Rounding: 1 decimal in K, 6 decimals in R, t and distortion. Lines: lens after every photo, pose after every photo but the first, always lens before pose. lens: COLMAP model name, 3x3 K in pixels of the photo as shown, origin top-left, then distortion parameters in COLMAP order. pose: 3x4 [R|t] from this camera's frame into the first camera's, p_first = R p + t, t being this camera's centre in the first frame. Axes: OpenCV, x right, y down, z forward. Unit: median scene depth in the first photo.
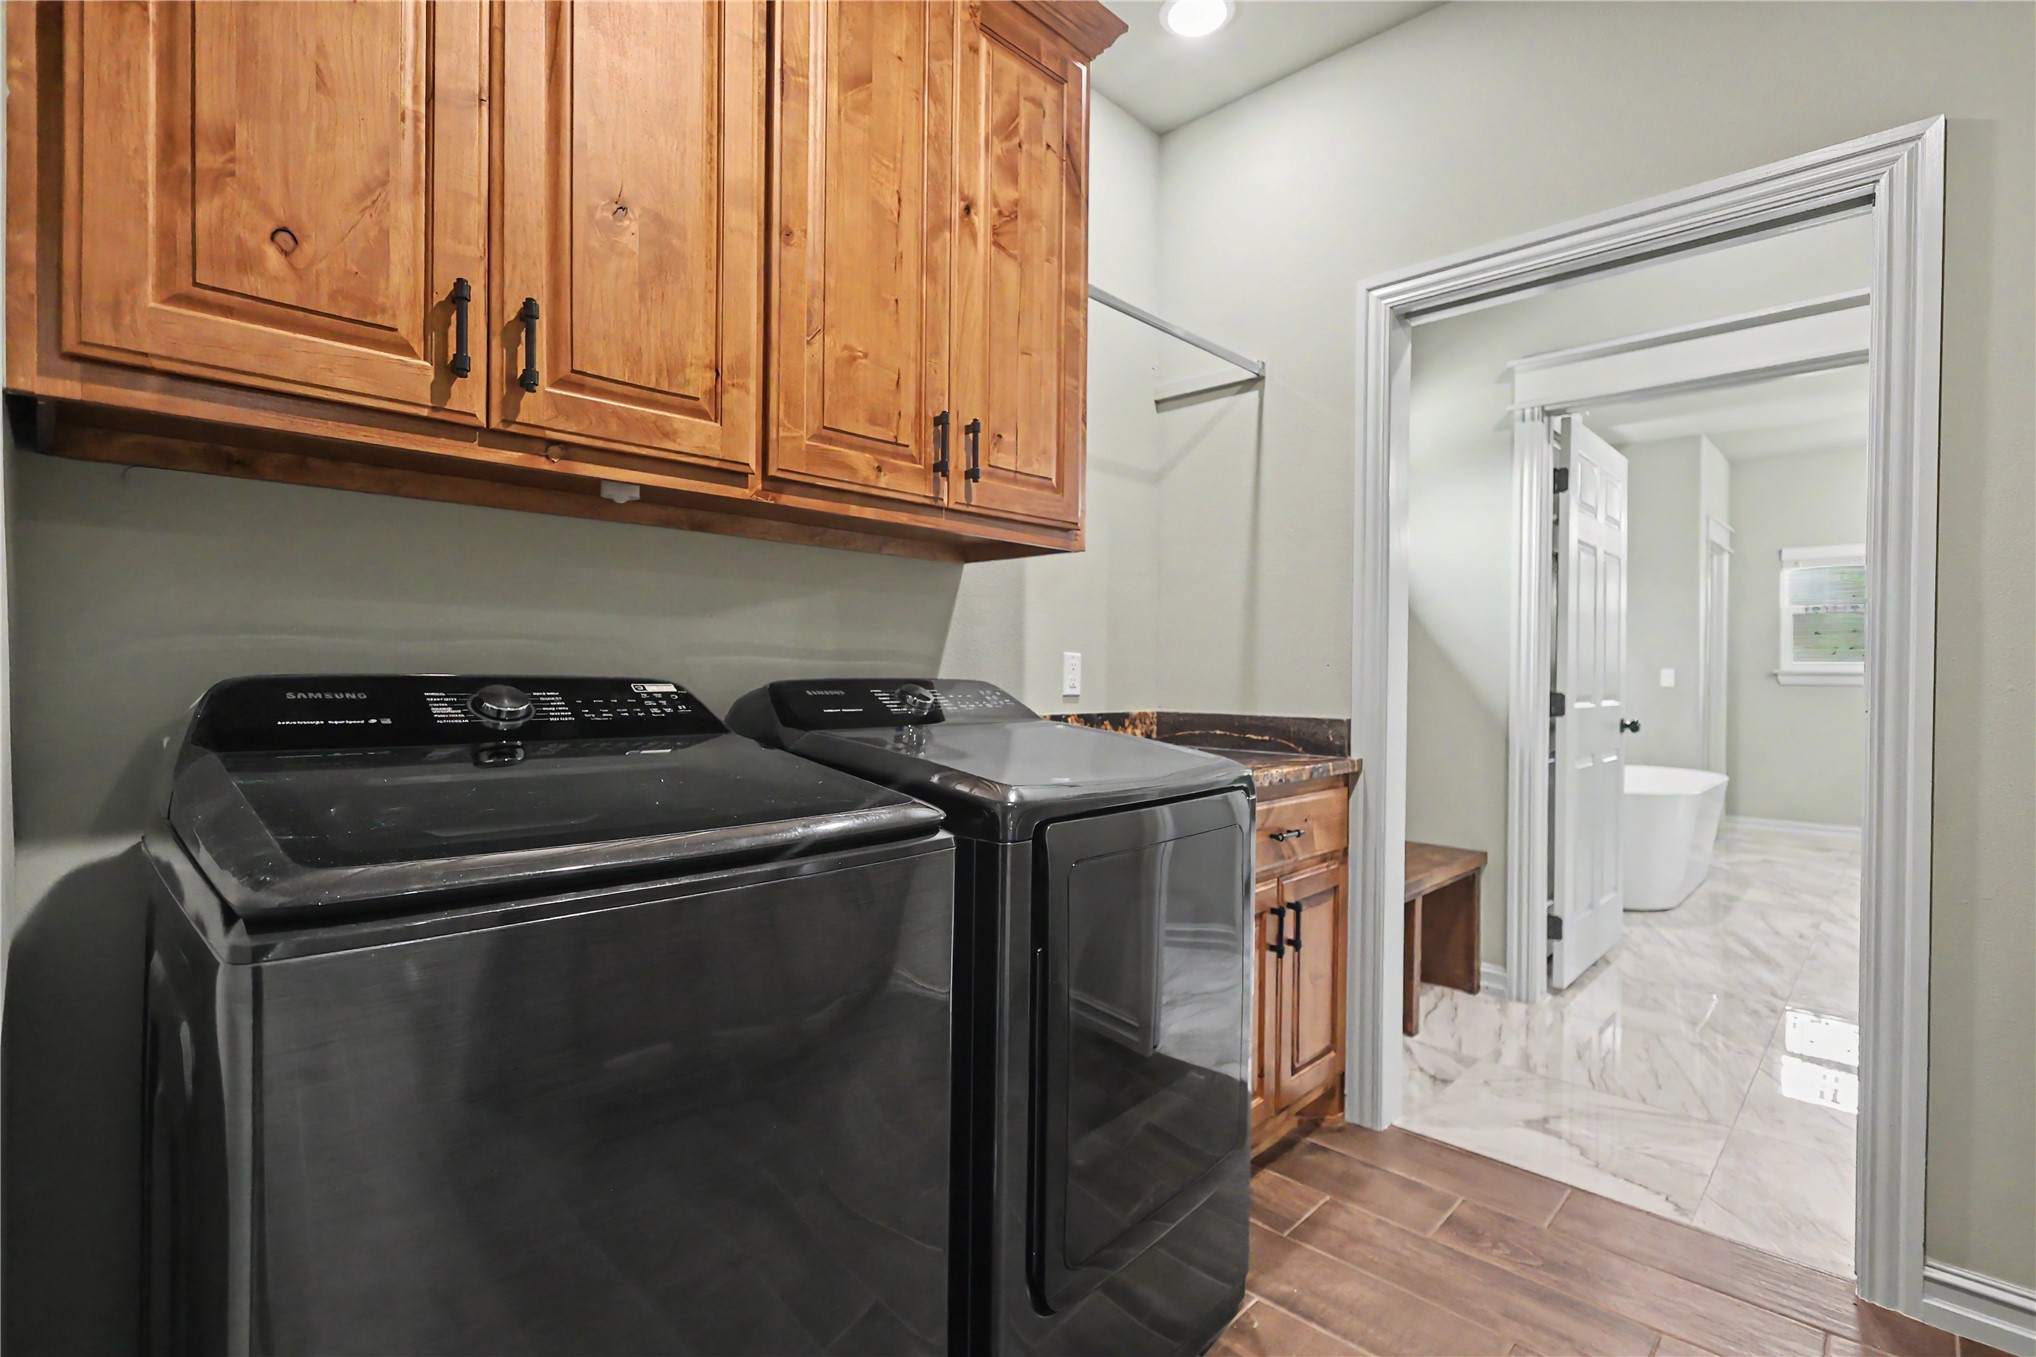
lens RADIAL K [[938.3, 0, 1019.9], [0, 938.3, 678.2], [0, 0, 1]] dist [0.000116, 0.001273]
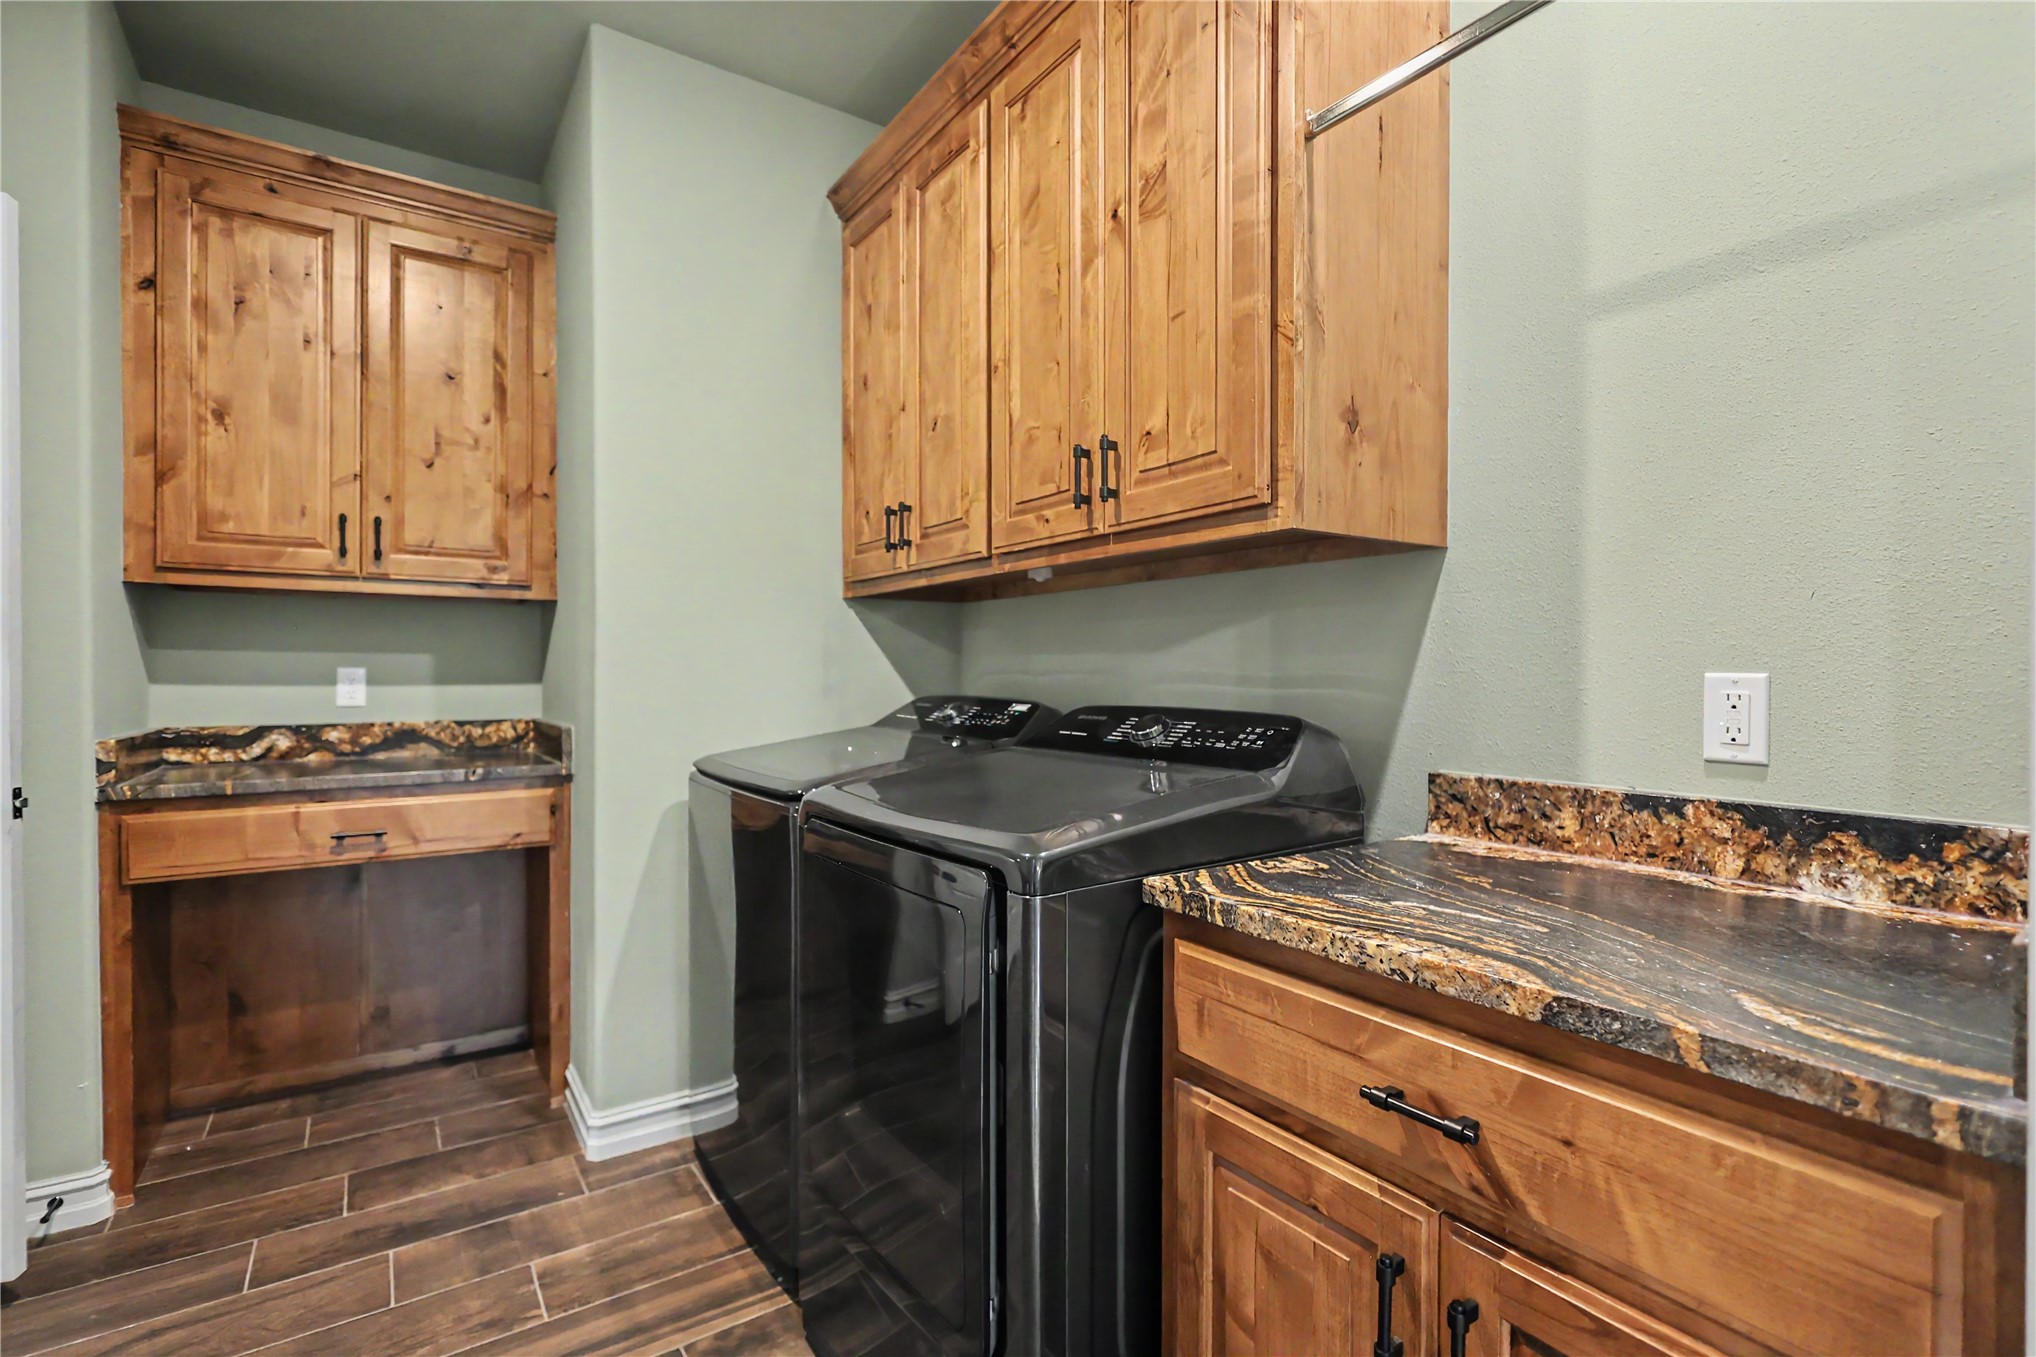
lens RADIAL K [[938.3, 0, 1019.9], [0, 938.3, 678.2], [0, 0, 1]] dist [0.000116, 0.001273]
pose [[-0.205060, 0.000623, -0.978749, 0.906334], [-0.008567, 0.999960, 0.002431, -0.033445], [0.978712, 0.008883, -0.205047, 1.125499]]
